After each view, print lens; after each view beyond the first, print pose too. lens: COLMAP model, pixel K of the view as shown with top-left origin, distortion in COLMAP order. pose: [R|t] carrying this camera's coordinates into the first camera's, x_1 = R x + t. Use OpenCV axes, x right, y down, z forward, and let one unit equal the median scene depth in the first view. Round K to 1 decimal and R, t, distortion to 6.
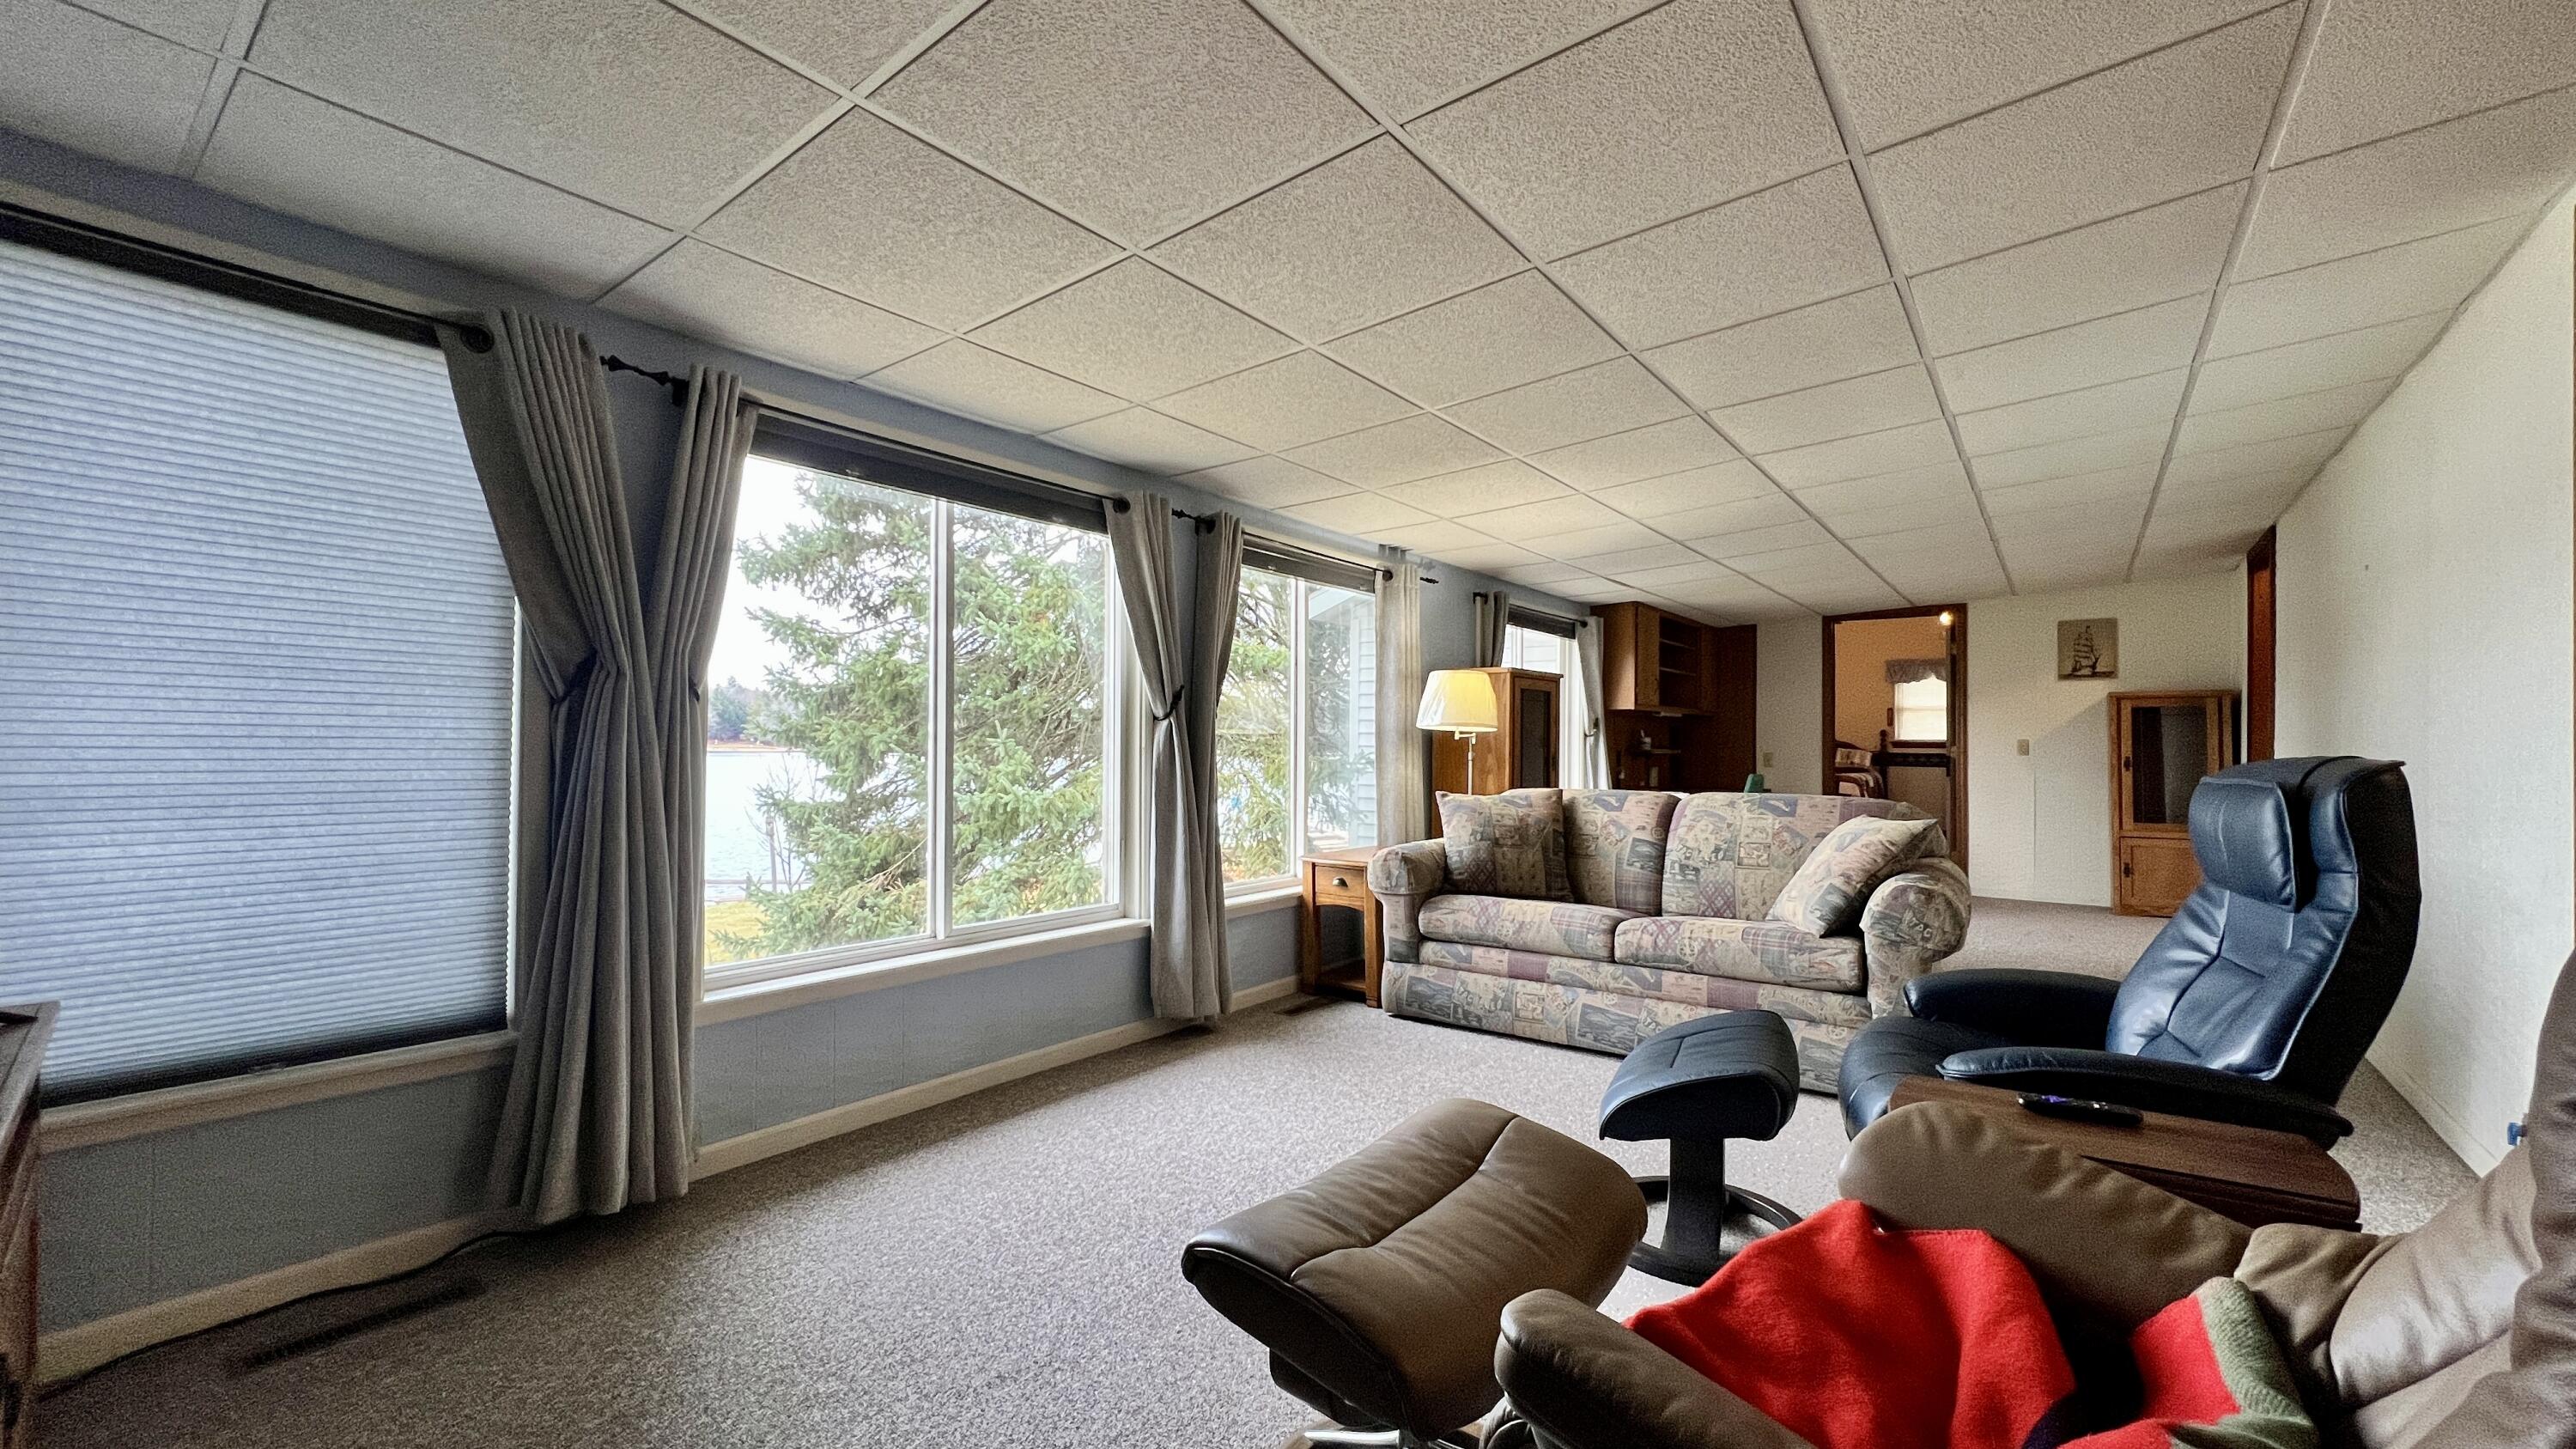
lens RADIAL K [[1030.6, 0, 1289.9], [0, 1030.6, 730.2], [0, 0, 1]] dist [-0.001834, -0.000040]
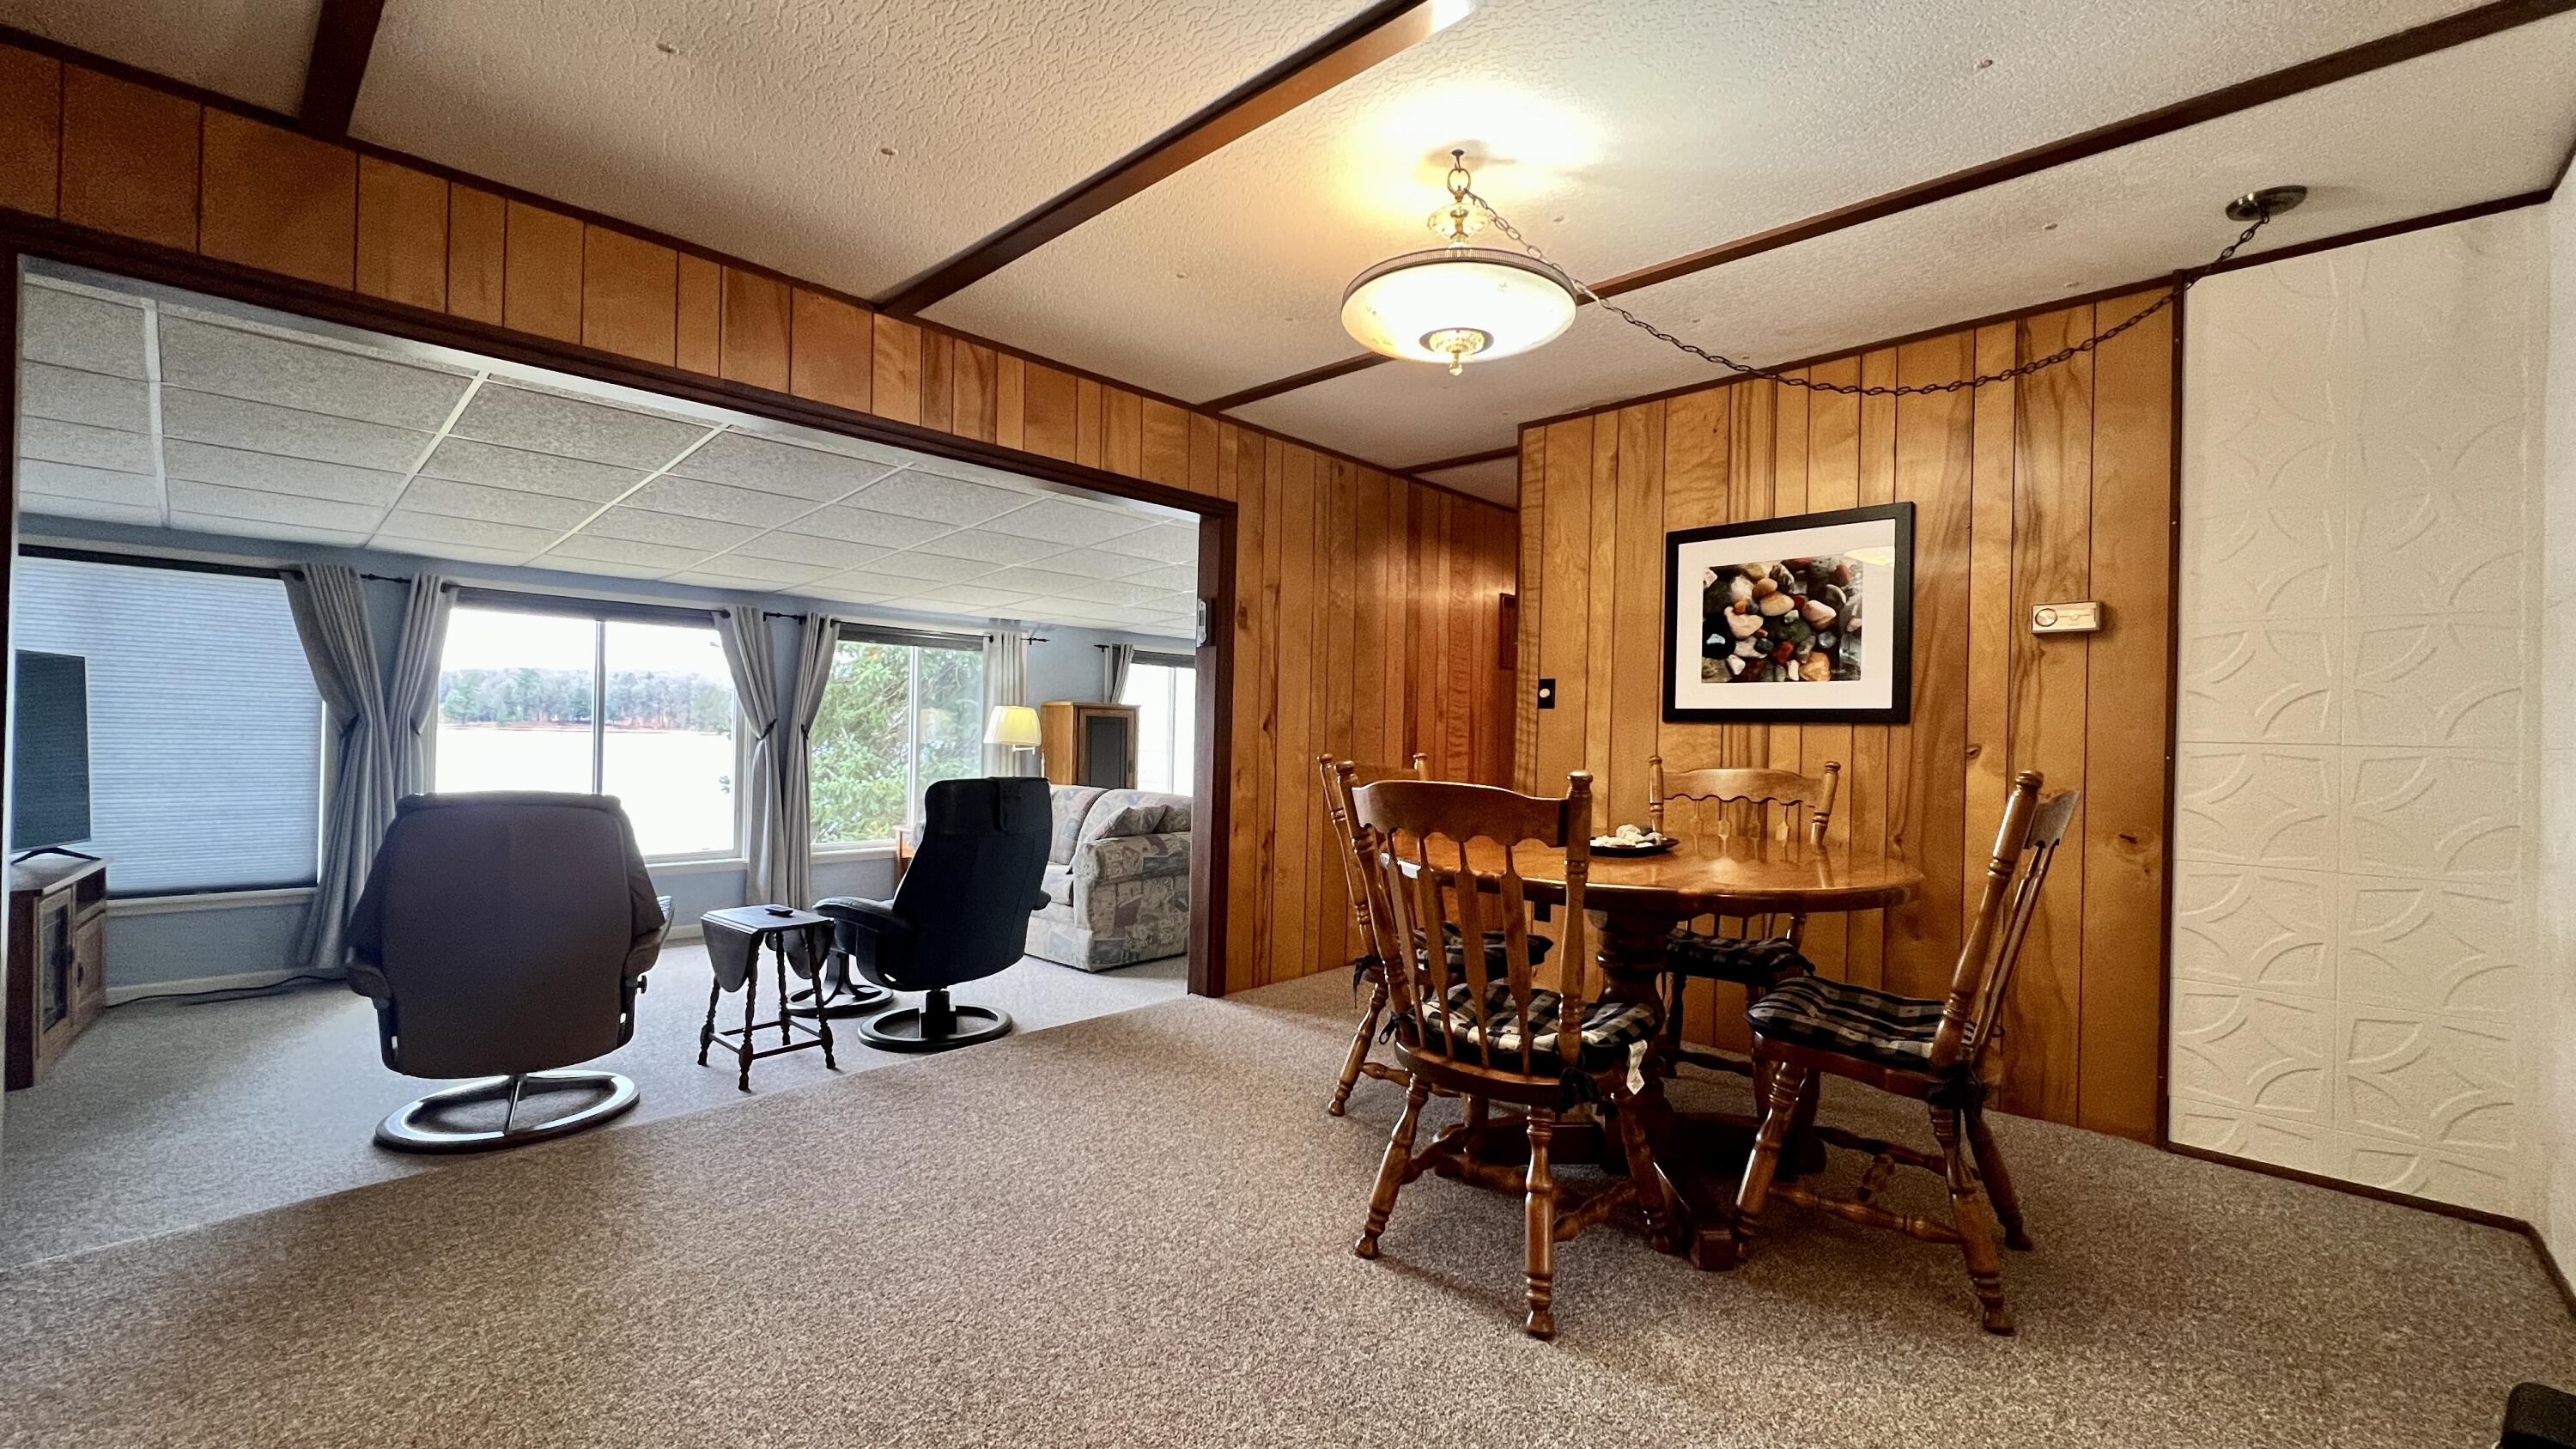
lens RADIAL K [[1030.6, 0, 1300.5], [0, 1030.6, 732.4], [0, 0, 1]] dist [-0.001834, -0.000040]
pose [[0.994174, 0.010223, -0.107297, 0.920594], [-0.009319, 0.999917, 0.008919, -0.045614], [0.107379, -0.007867, 0.994187, -0.561873]]
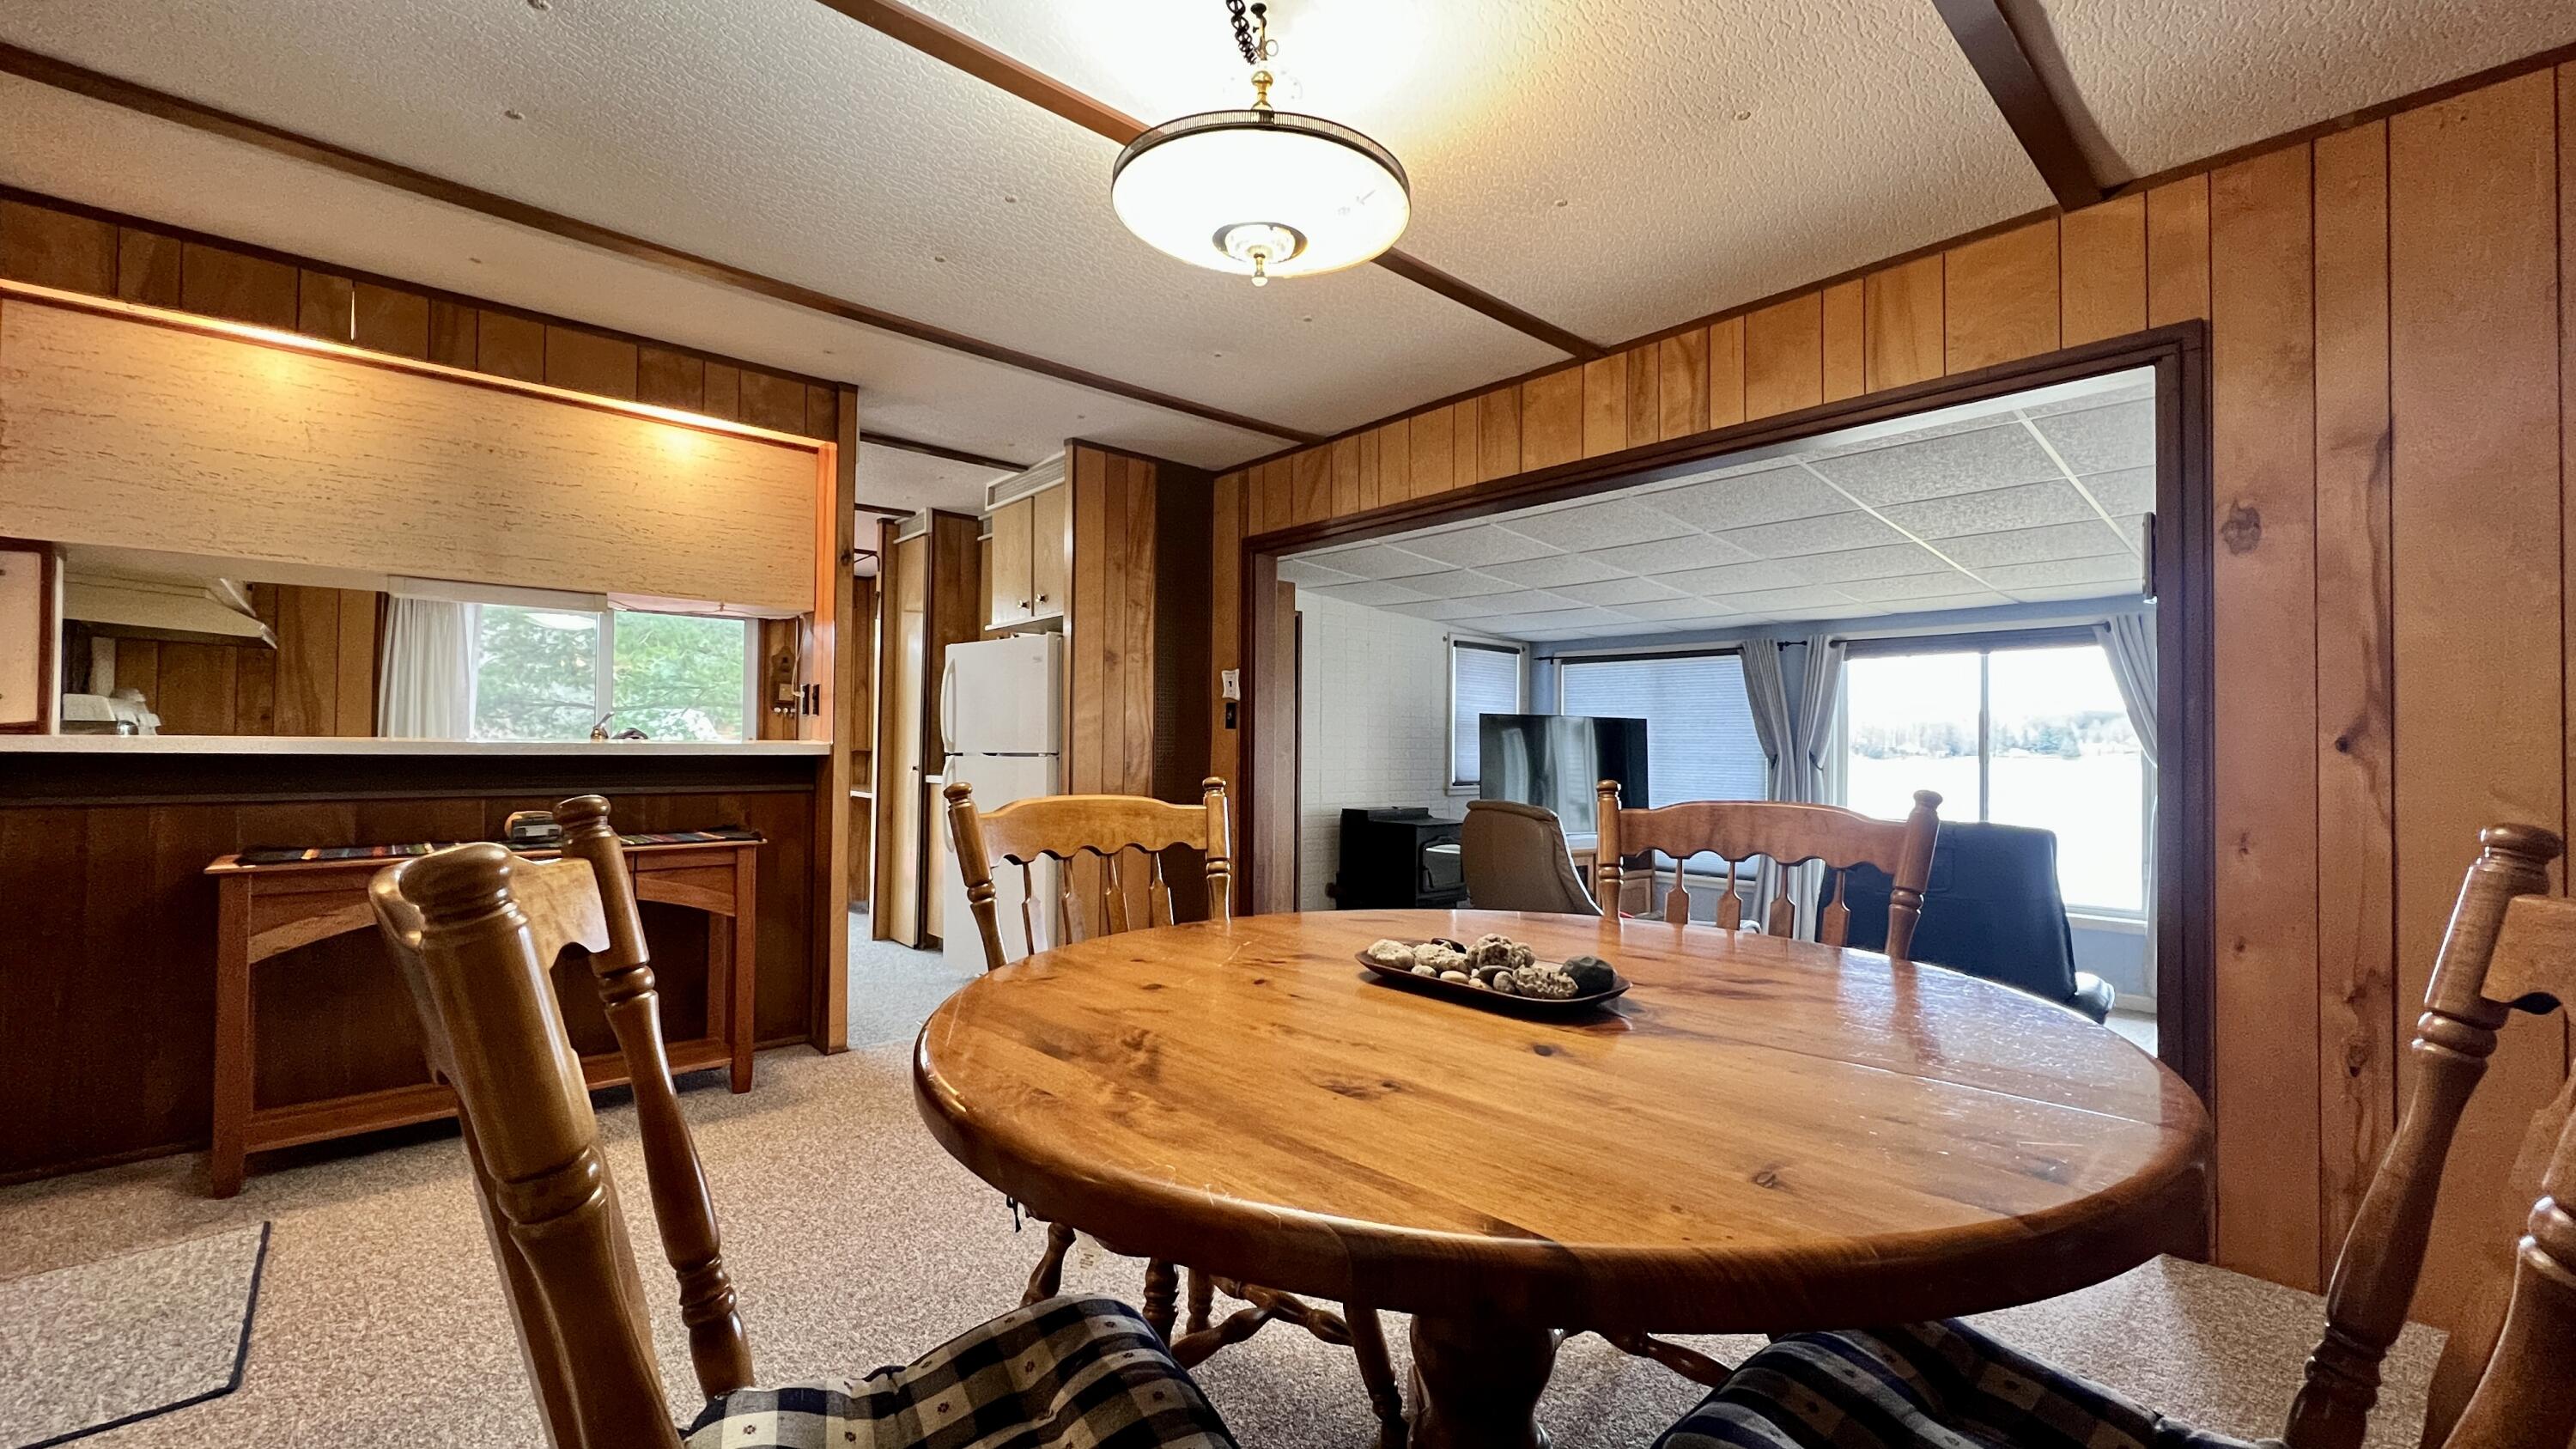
lens RADIAL K [[1030.6, 0, 1302.0], [0, 1030.6, 731.1], [0, 0, 1]] dist [-0.001834, -0.000040]
pose [[-0.176297, -0.026781, -0.983973, 1.384270], [0.004292, 0.999599, -0.027975, -0.034831], [0.984328, -0.009155, -0.176111, 0.134618]]
